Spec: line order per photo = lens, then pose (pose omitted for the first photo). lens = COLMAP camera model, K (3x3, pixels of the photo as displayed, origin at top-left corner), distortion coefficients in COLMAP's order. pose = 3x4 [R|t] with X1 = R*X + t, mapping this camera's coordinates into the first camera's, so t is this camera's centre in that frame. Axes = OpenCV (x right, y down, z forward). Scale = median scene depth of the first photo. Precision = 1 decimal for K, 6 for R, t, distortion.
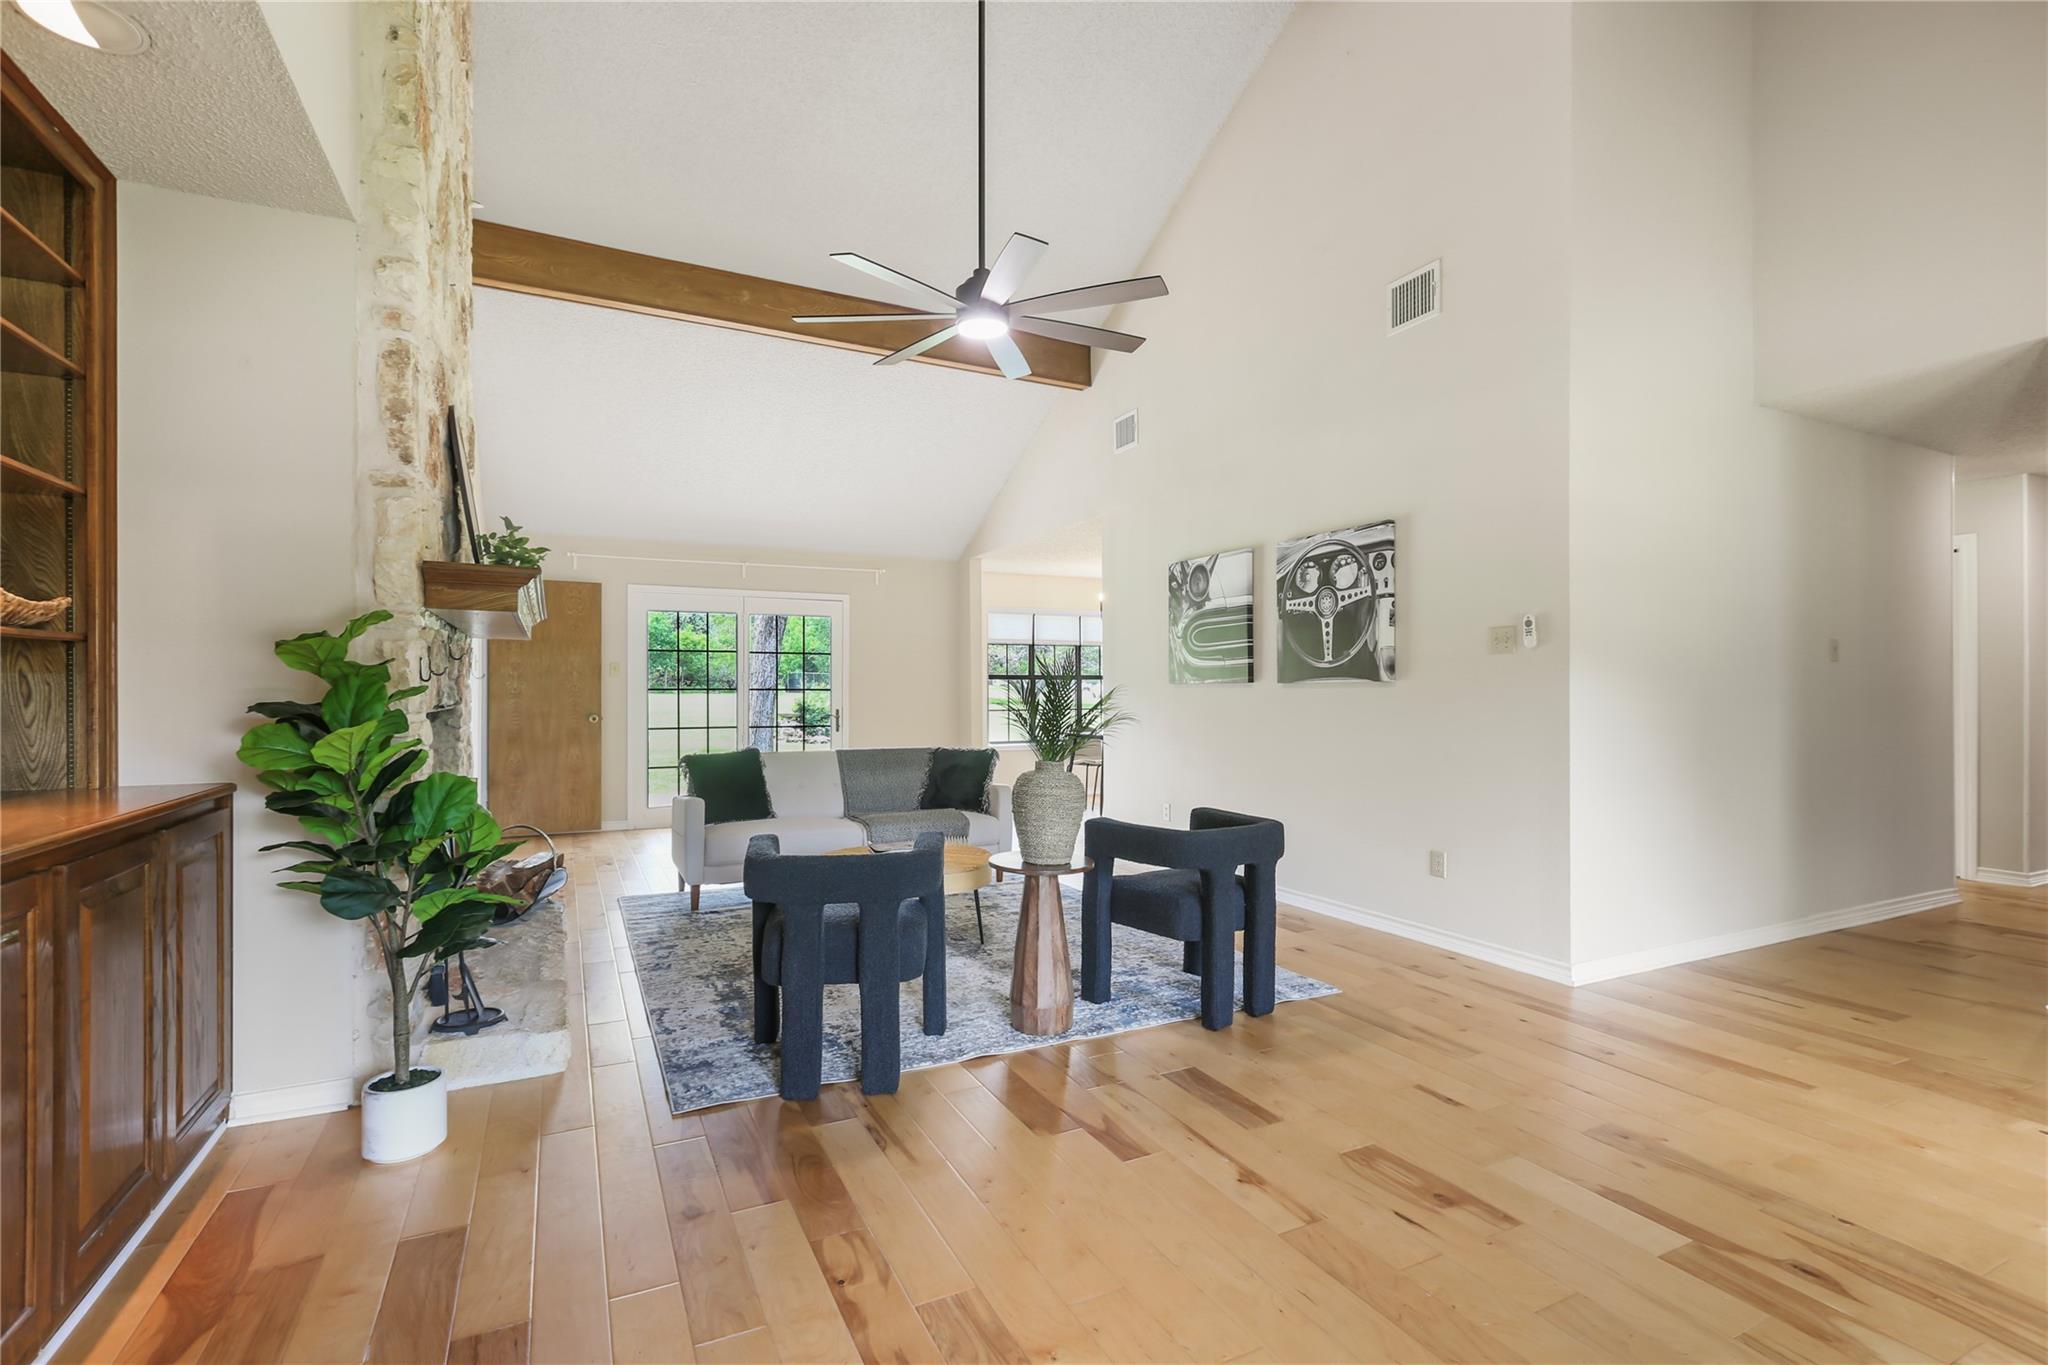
lens RADIAL K [[943.1, 0, 1019.3], [0, 943.1, 679.8], [0, 0, 1]] dist [-0.005525, -0.000922]
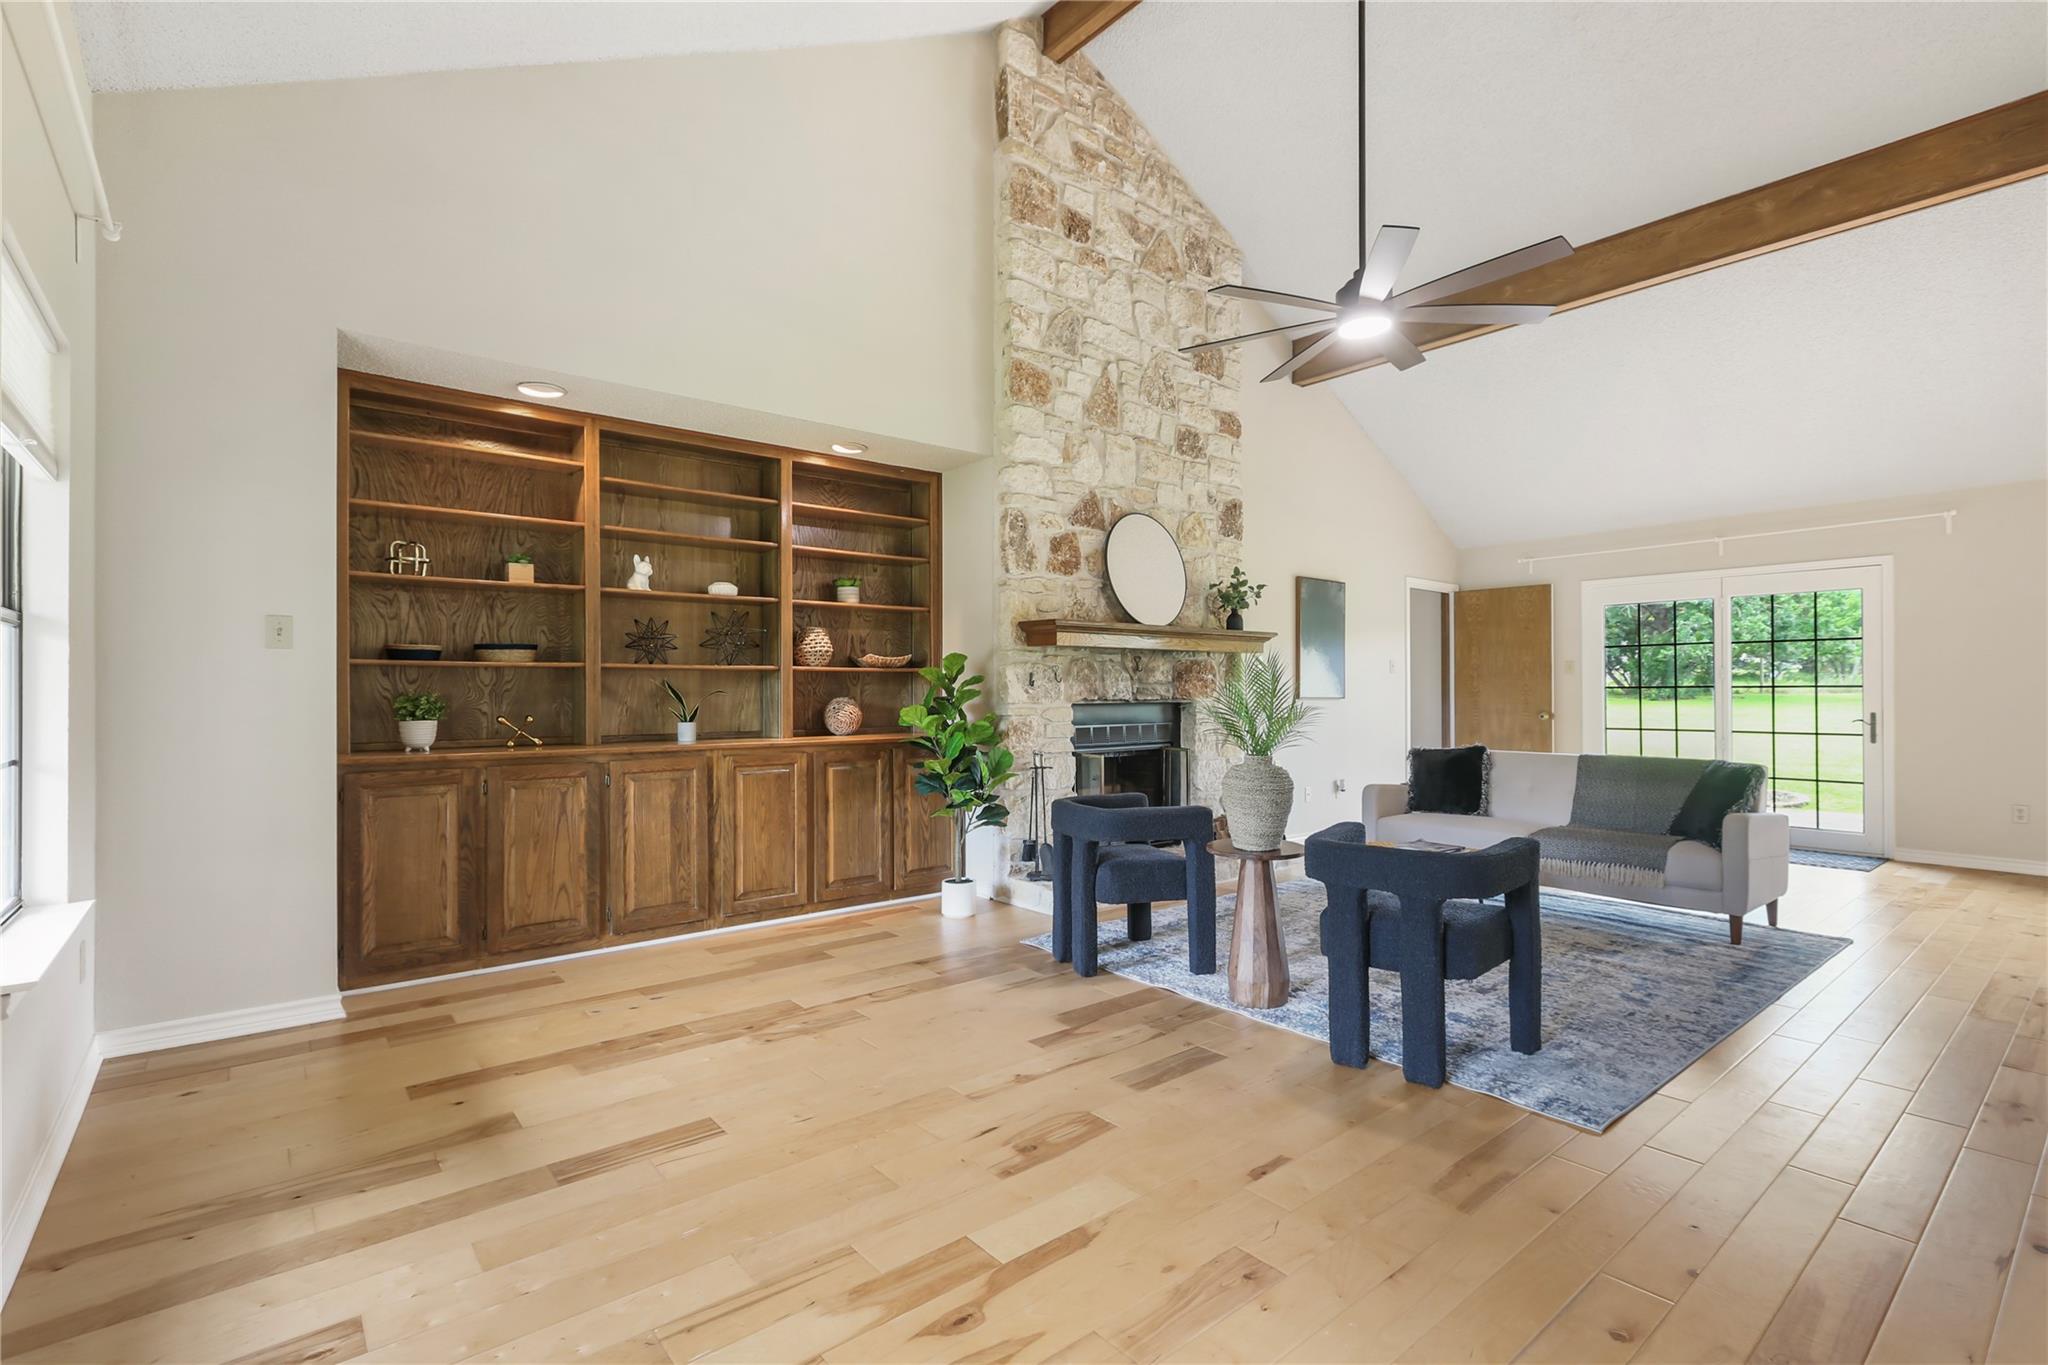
lens RADIAL K [[943.1, 0, 1007.4], [0, 943.1, 690.8], [0, 0, 1]] dist [-0.005525, -0.000922]
pose [[0.218062, -0.001168, -0.975934, 0.997306], [0.014590, 0.999891, 0.002064, 0.005886], [0.975826, -0.014689, 0.218056, 0.482710]]
